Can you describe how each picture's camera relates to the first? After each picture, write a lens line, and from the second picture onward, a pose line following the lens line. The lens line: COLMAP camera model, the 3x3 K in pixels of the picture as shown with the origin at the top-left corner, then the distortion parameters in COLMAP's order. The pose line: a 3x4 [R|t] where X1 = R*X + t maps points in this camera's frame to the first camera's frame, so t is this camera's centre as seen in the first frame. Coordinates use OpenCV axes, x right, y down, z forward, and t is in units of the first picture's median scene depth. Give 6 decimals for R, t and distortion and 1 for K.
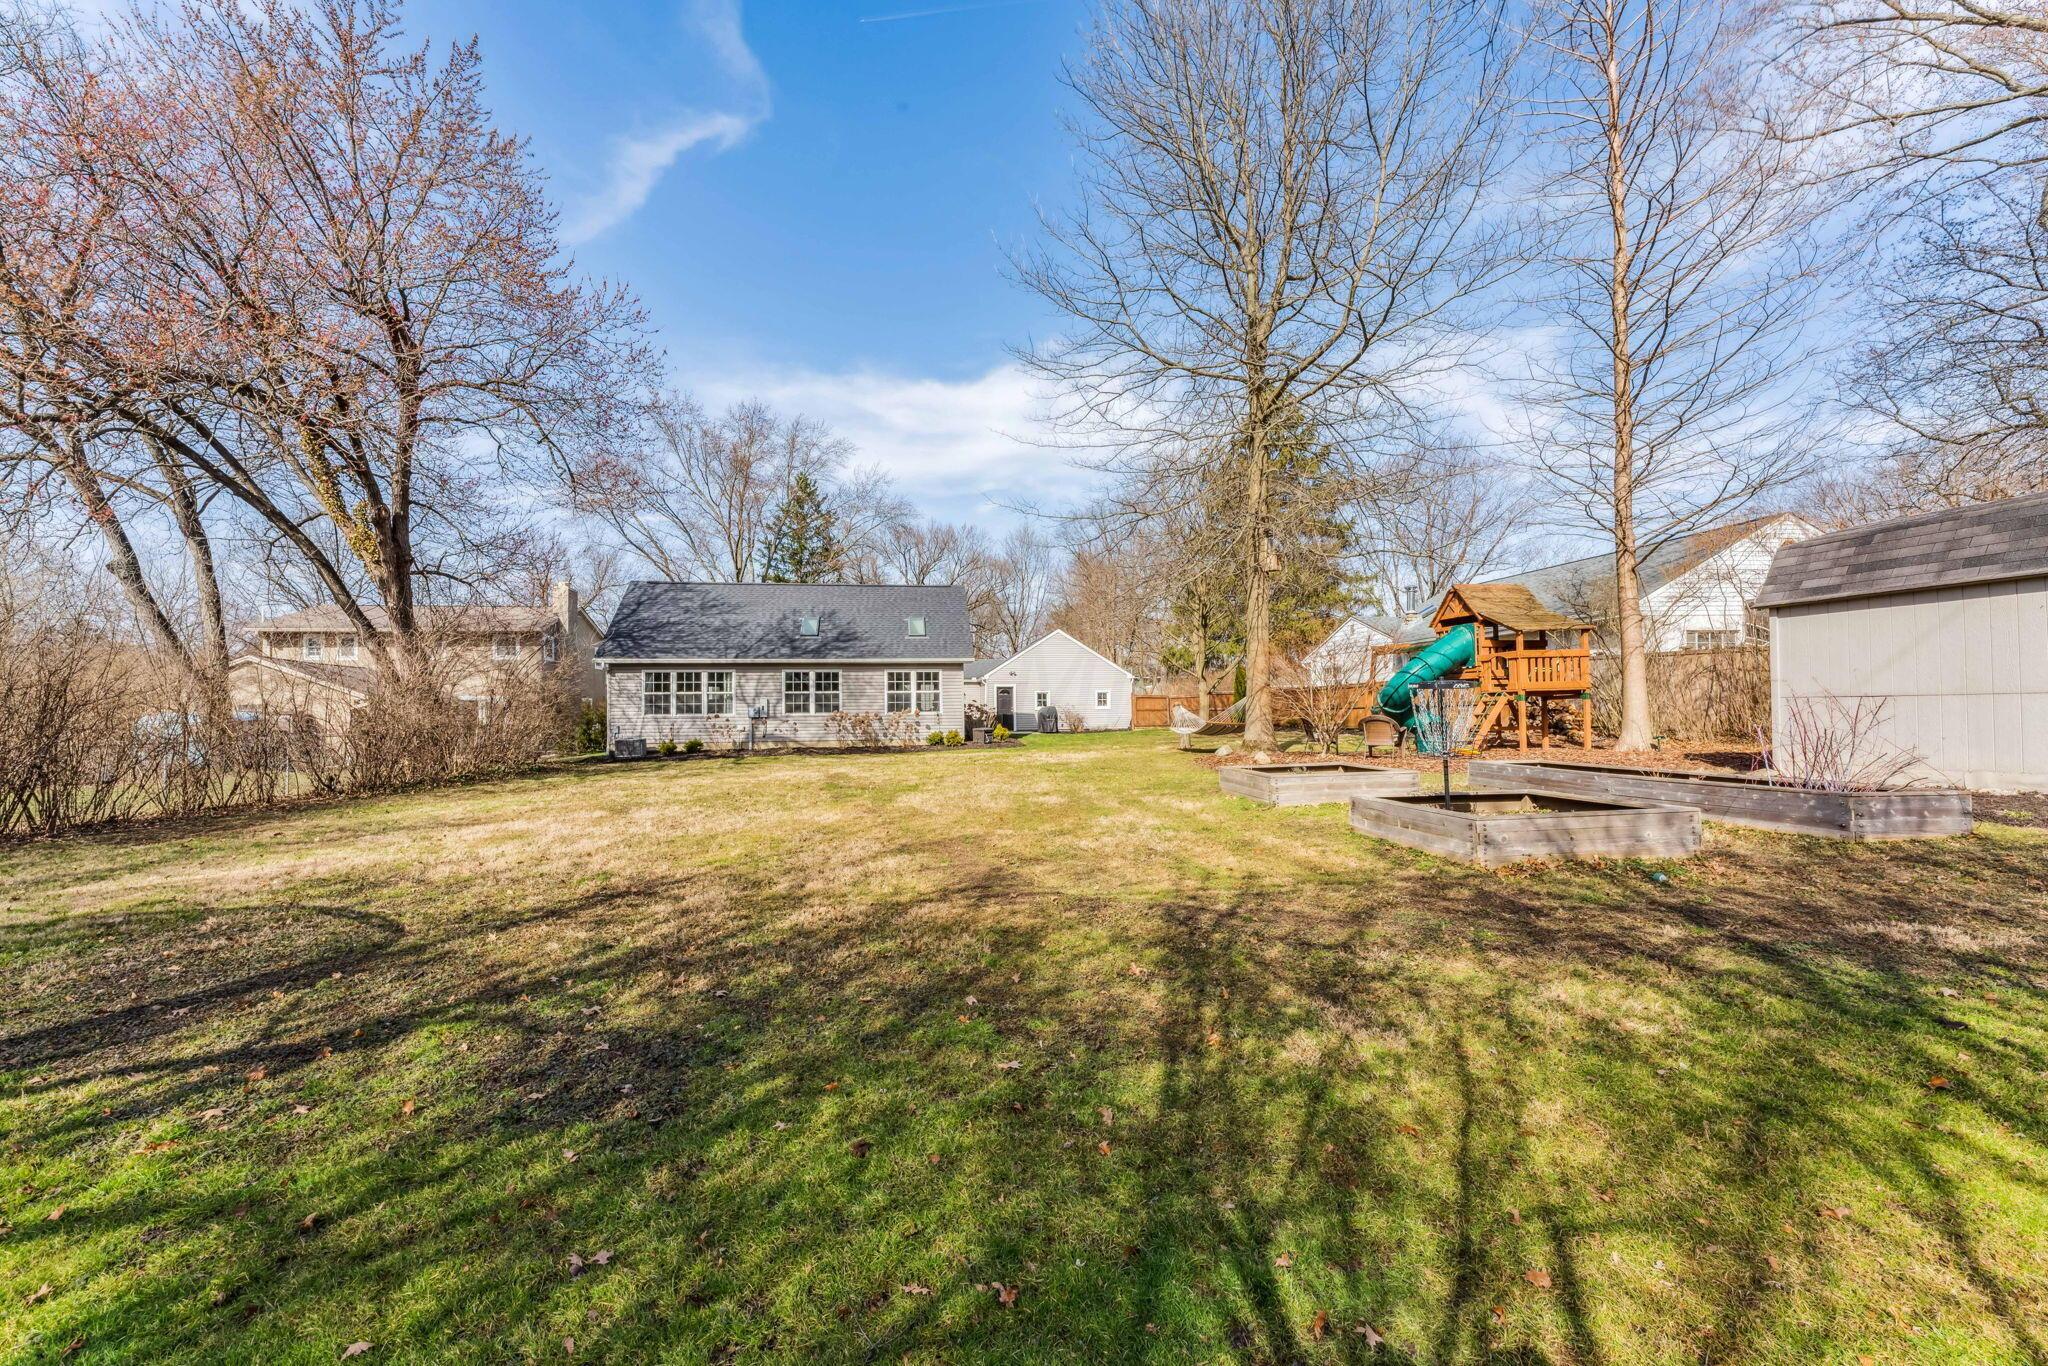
lens RADIAL K [[820.8, 0, 1022.9], [0, 820.8, 693.5], [0, 0, 1]] dist [-0.000524, -0.000232]
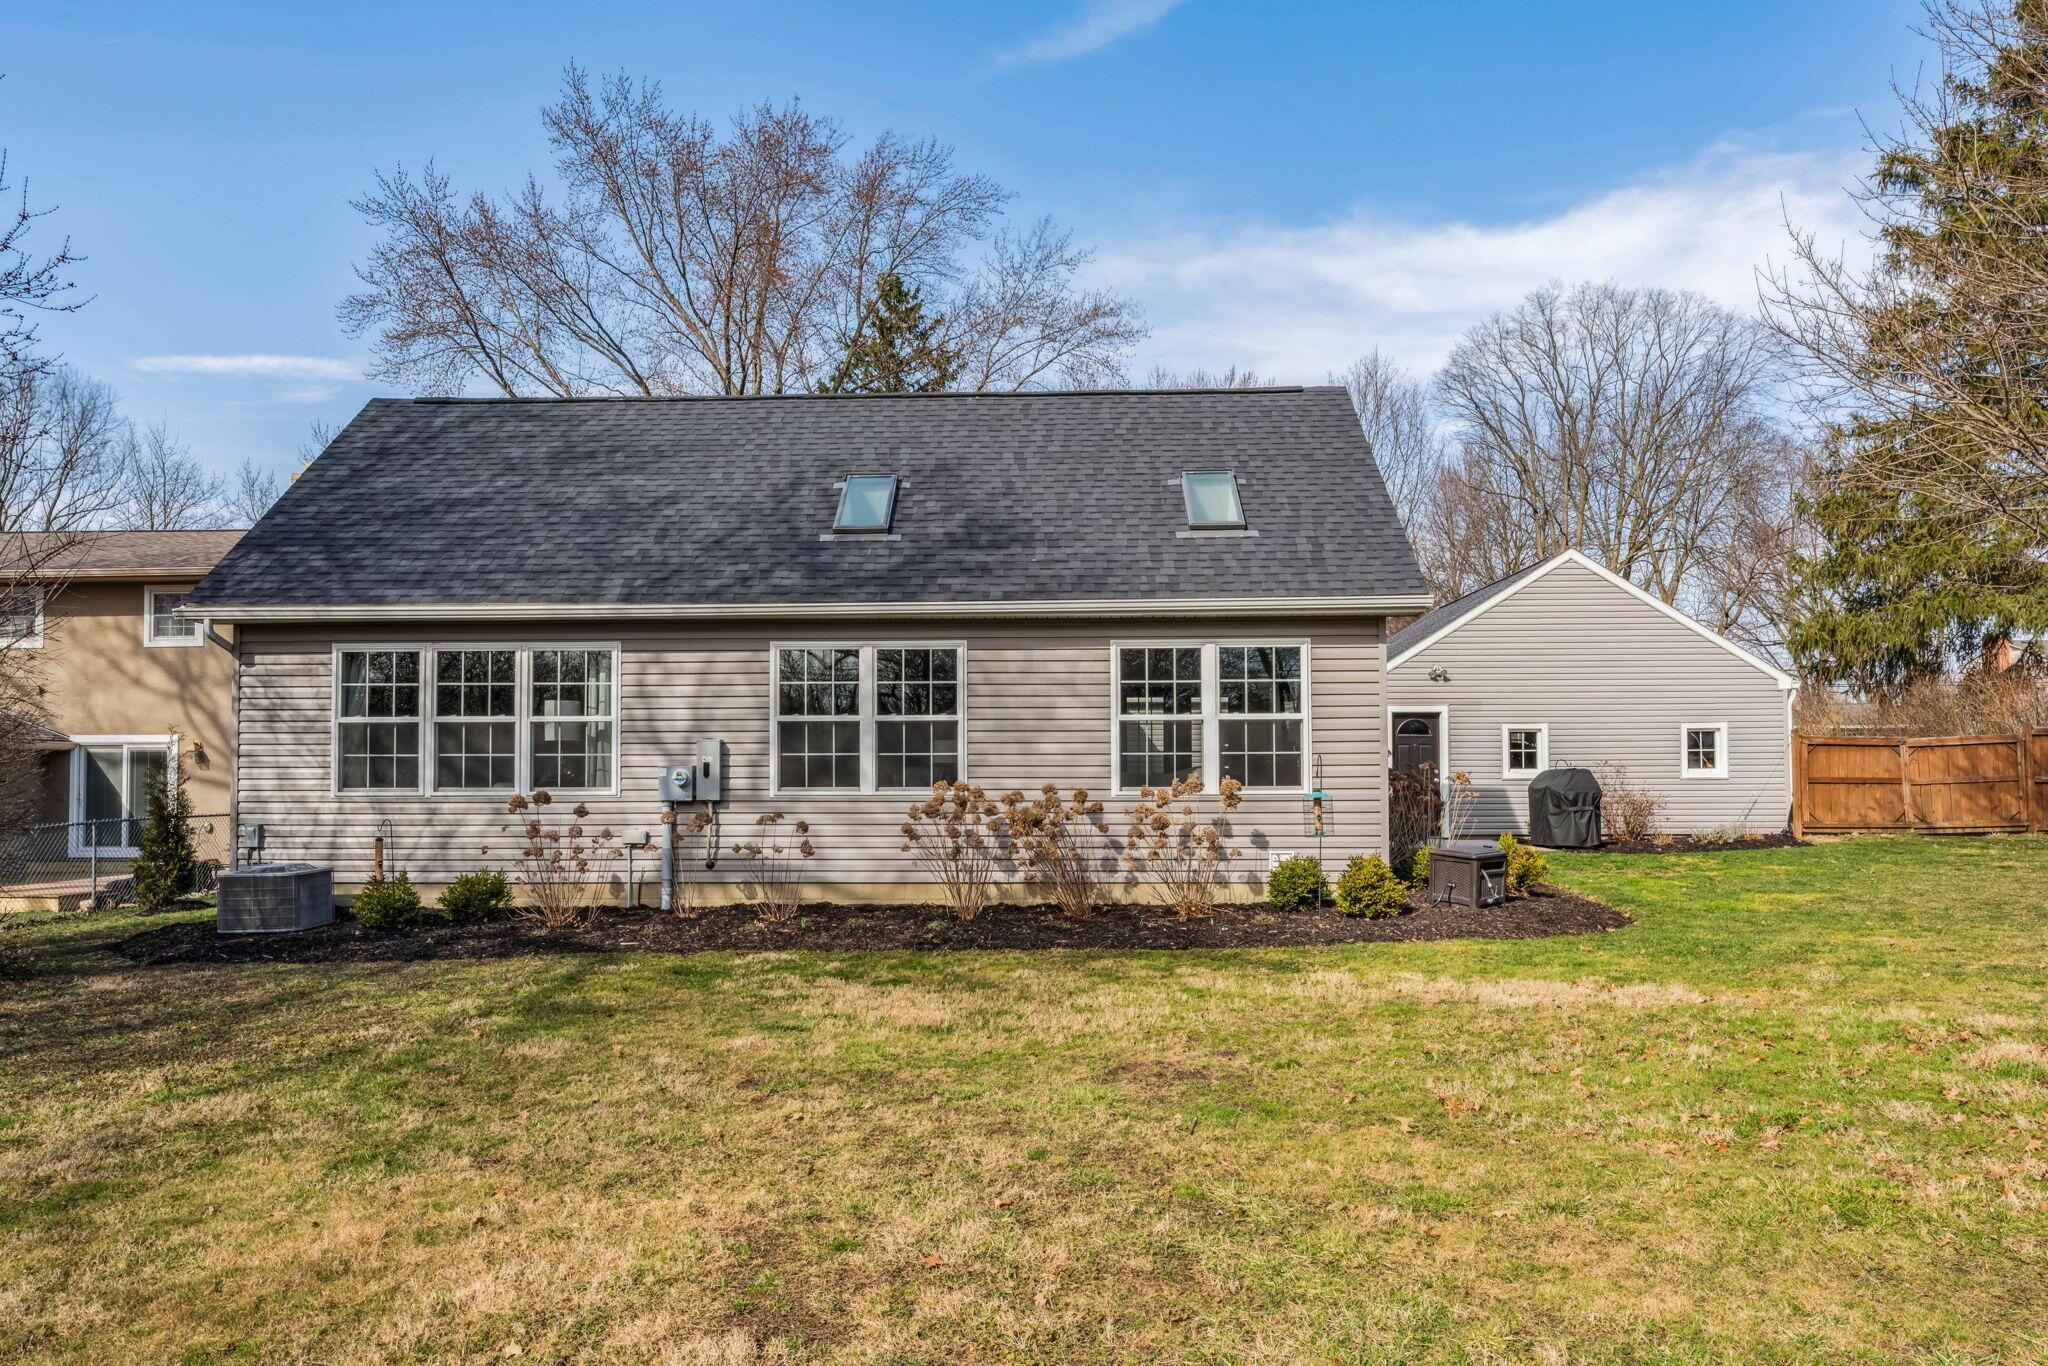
lens RADIAL K [[820.8, 0, 1022.9], [0, 820.8, 693.5], [0, 0, 1]] dist [-0.000524, -0.000232]
pose [[0.988204, -0.005830, -0.153034, -0.156262], [-0.004378, 0.997791, -0.066287, 0.009168], [0.153082, 0.066175, 0.985995, 0.714775]]
